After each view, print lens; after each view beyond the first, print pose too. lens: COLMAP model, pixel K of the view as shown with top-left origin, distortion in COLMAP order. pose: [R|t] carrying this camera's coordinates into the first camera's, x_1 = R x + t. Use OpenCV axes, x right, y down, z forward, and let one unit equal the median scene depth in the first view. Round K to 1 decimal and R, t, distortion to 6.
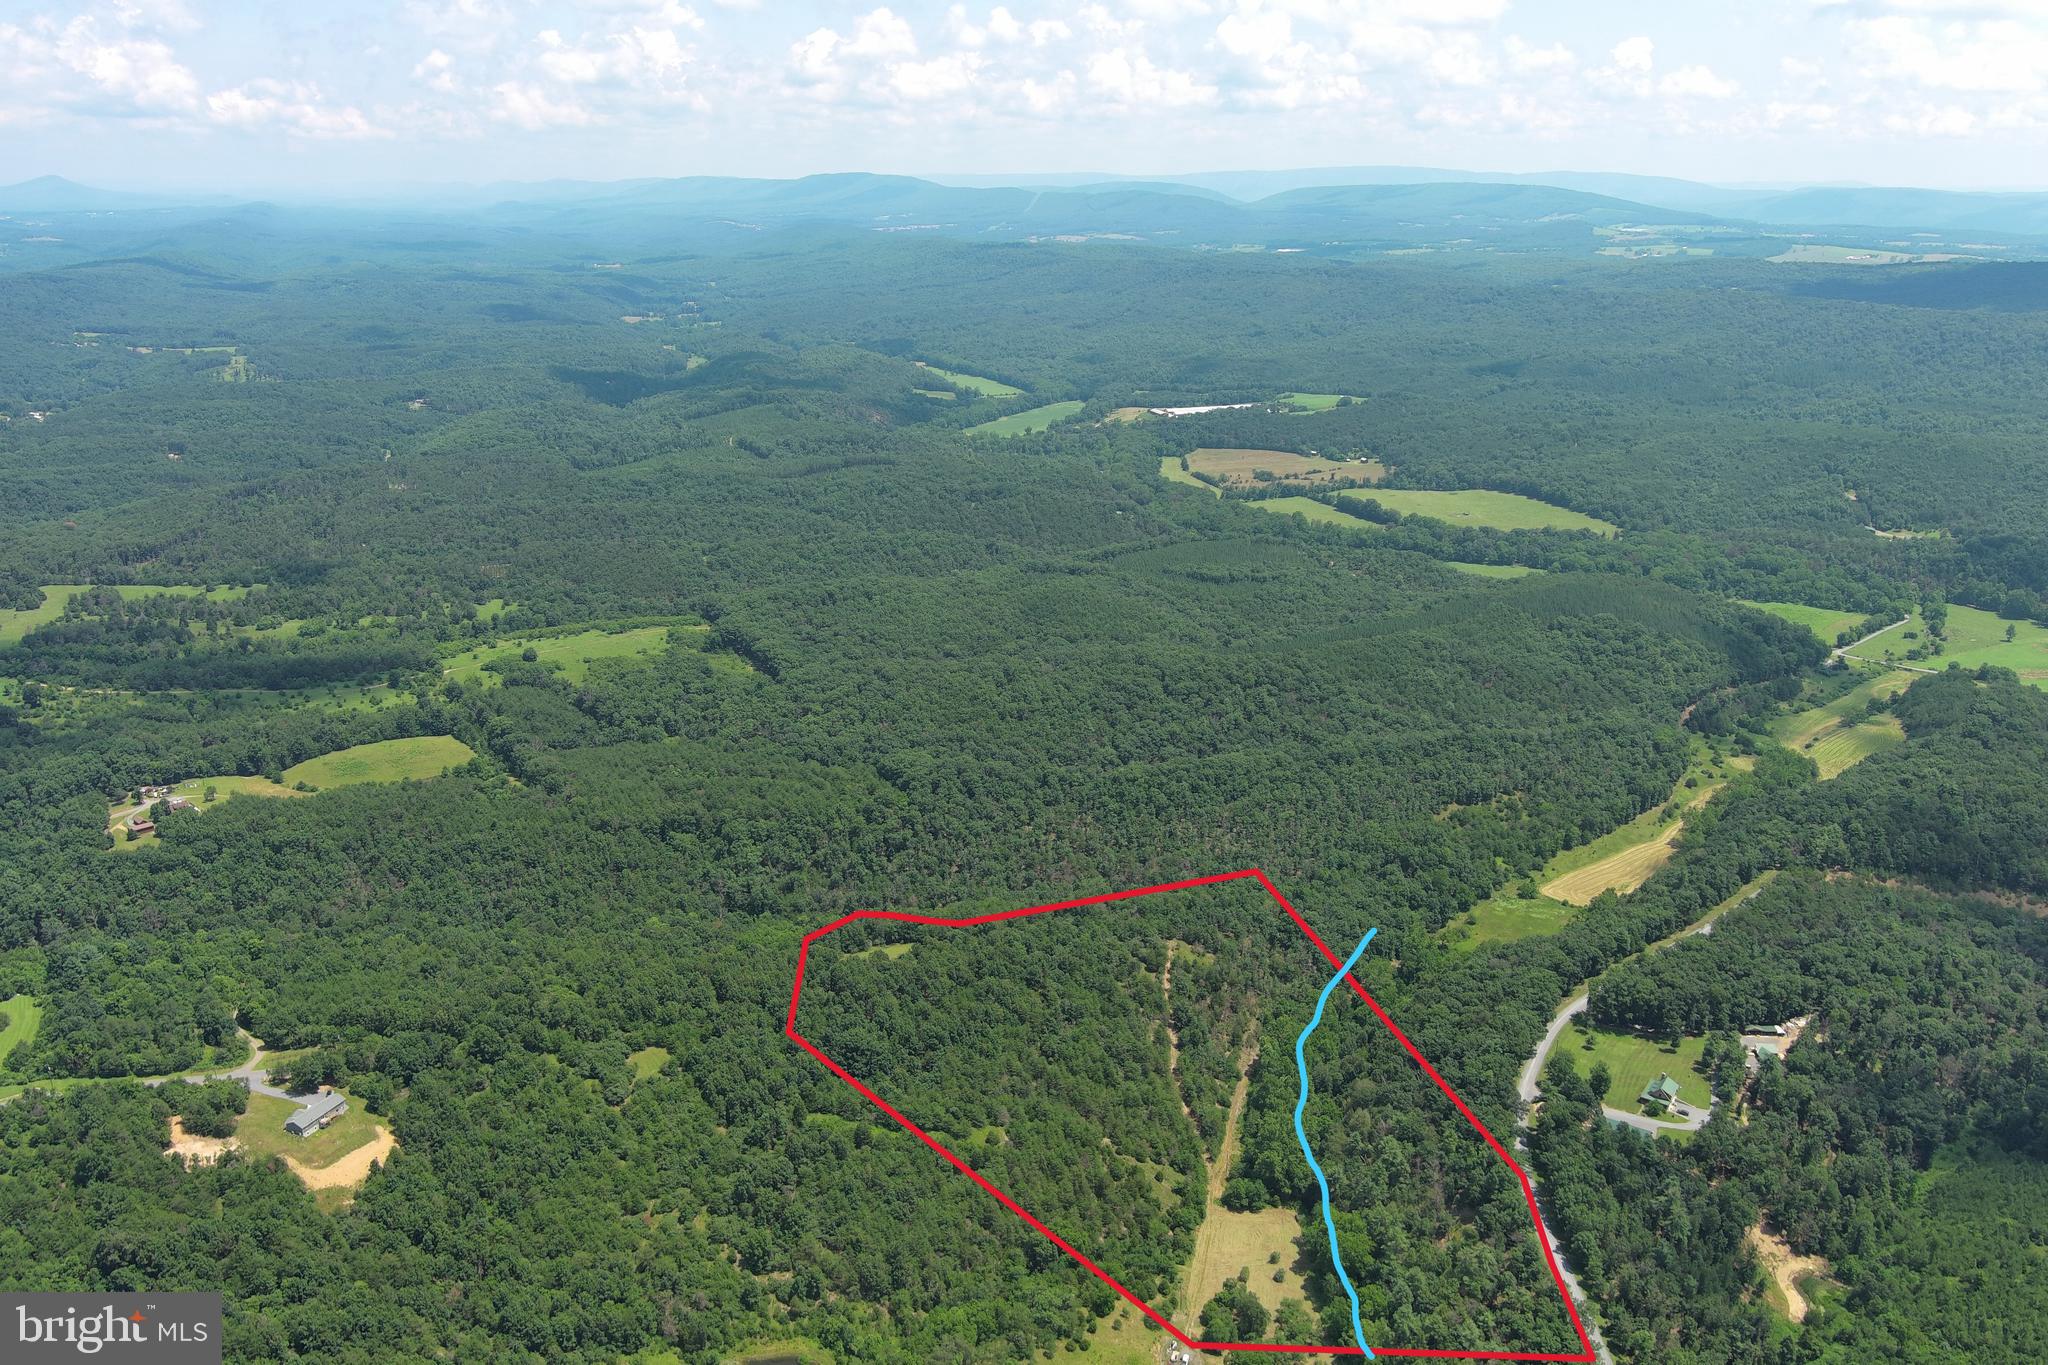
lens RADIAL K [[1612.4, 0, 1024.0], [0, 1612.4, 682.5], [0, 0, 1]] dist [0.063827, -0.077776]
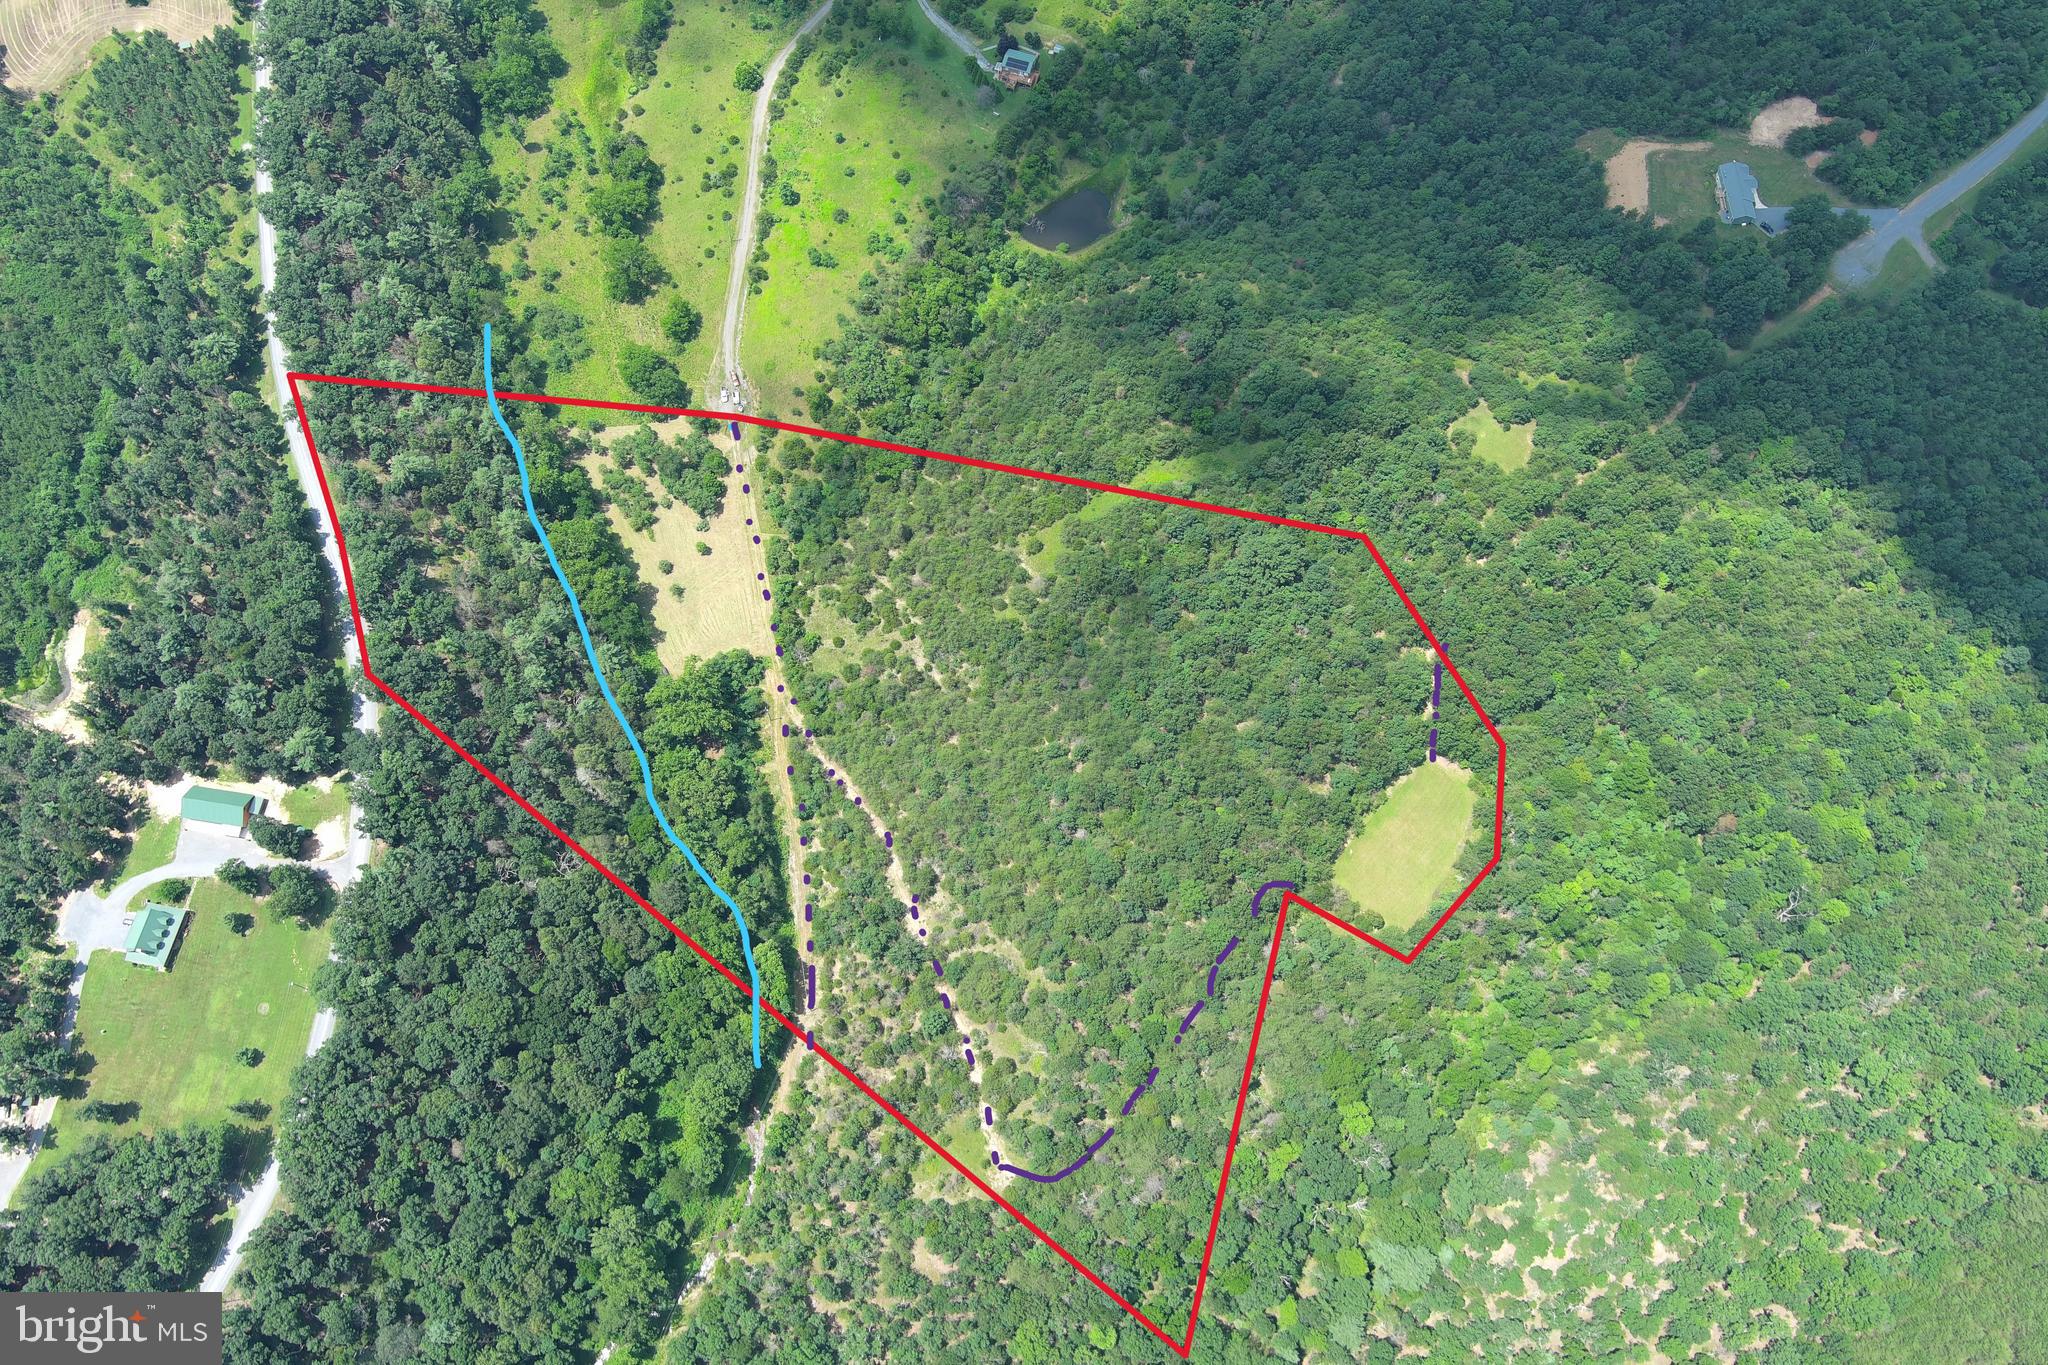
lens RADIAL K [[1605.2, 0, 1013.4], [0, 1605.2, 690.0], [0, 0, 1]] dist [0.026606, -0.014111]
pose [[-0.913443, 0.367994, -0.173791, 0.115112], [-0.135054, 0.128737, 0.982439, -0.356783], [0.383905, 0.920873, -0.067895, 0.853380]]
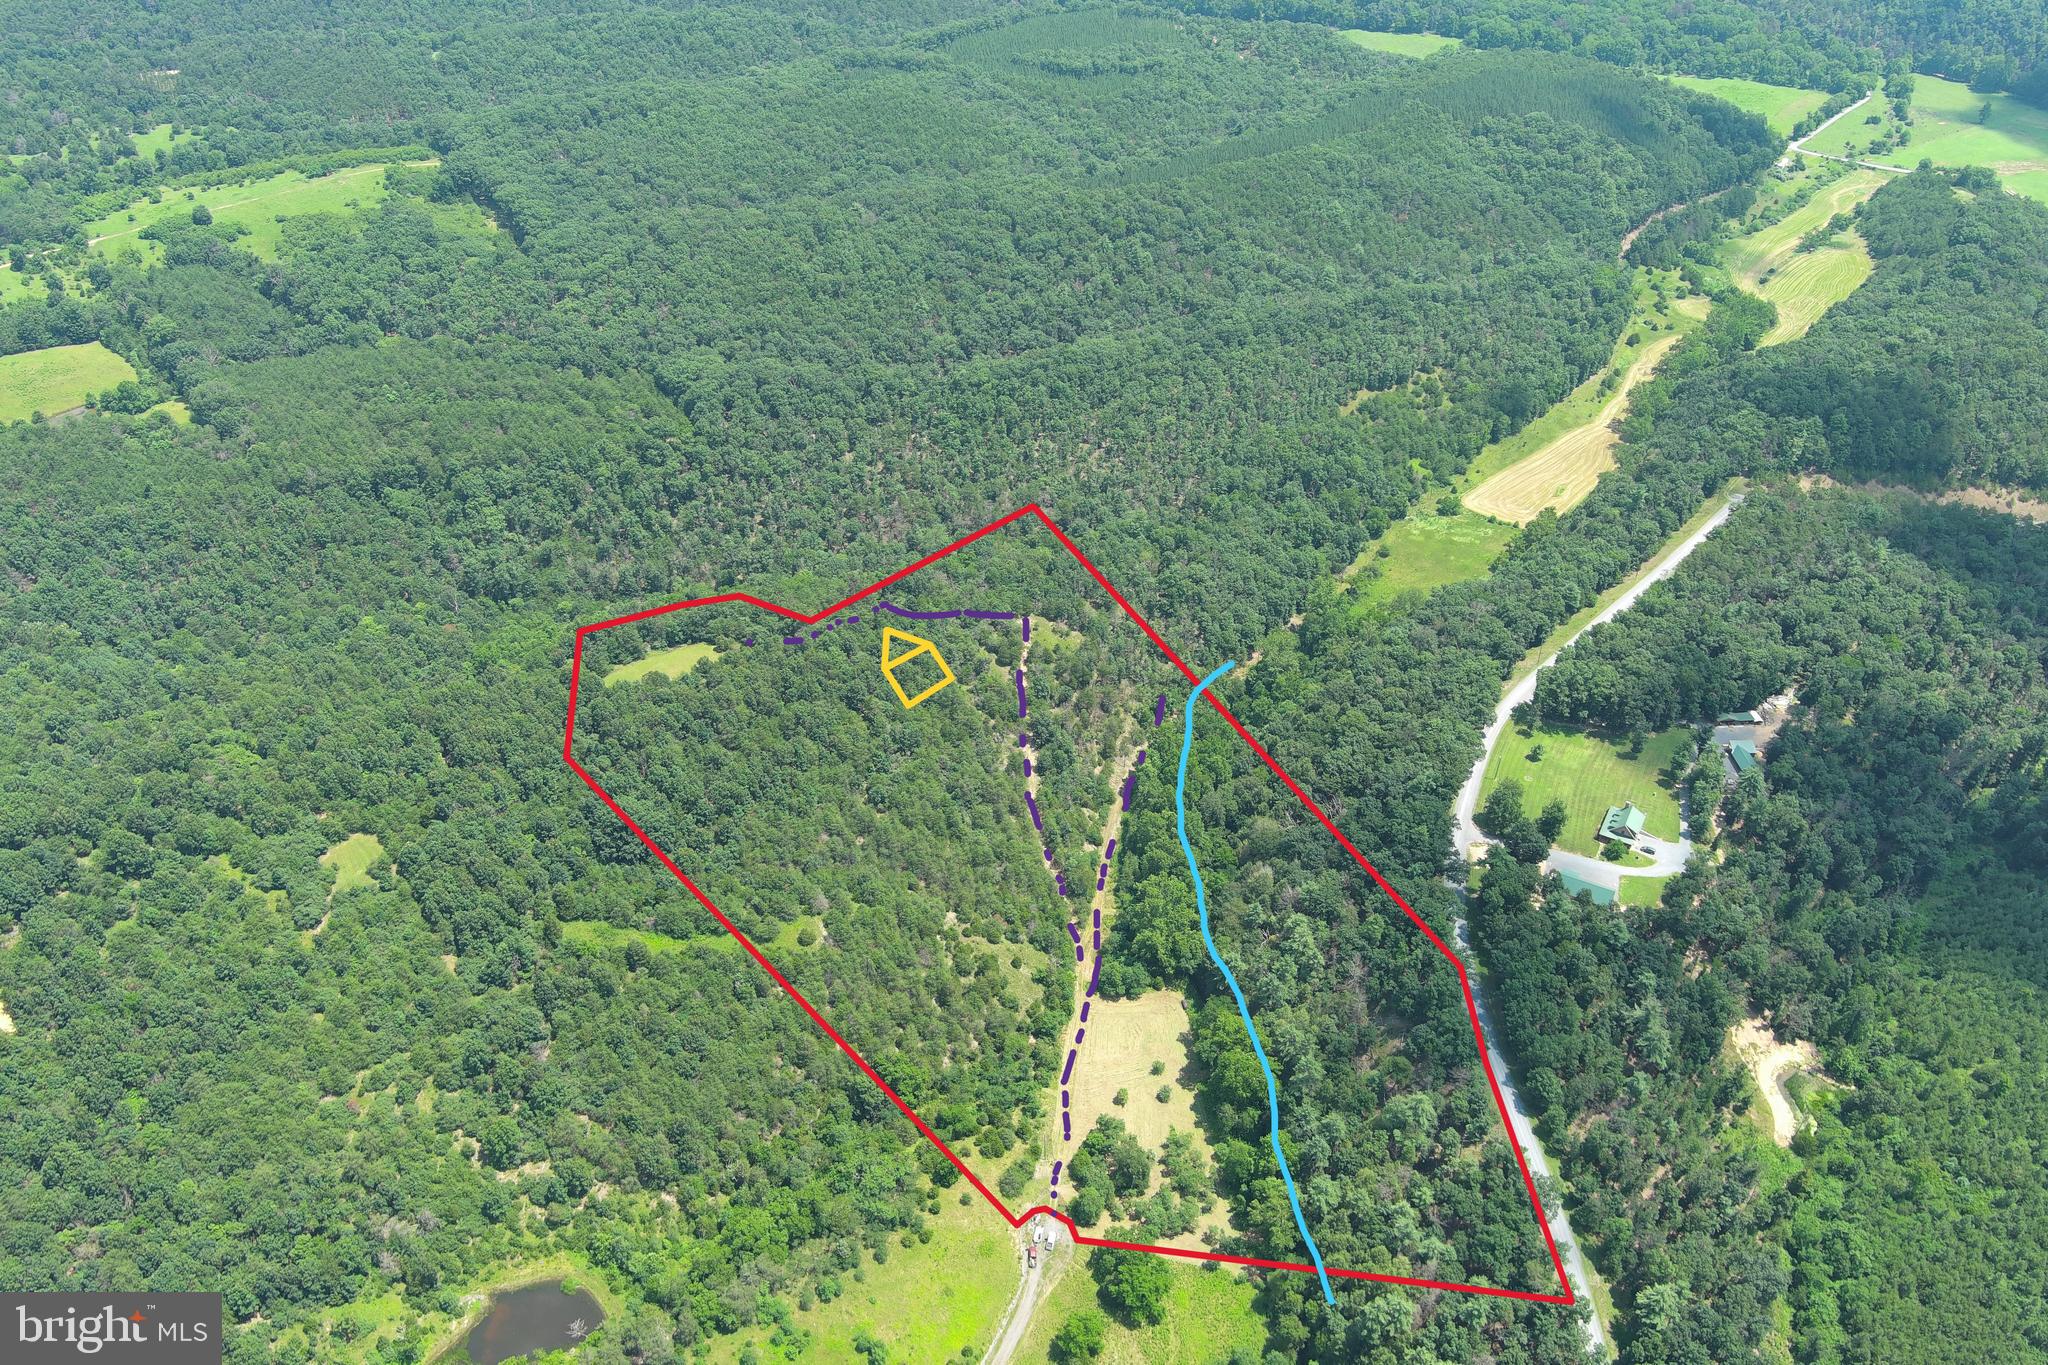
lens RADIAL K [[1605.2, 0, 1013.4], [0, 1605.2, 690.0], [0, 0, 1]] dist [0.026606, -0.014111]
pose [[0.996362, -0.049888, 0.069095, 0.025701], [0.024031, 0.942320, 0.333849, -0.071589], [-0.081765, -0.330974, 0.940091, 0.224252]]
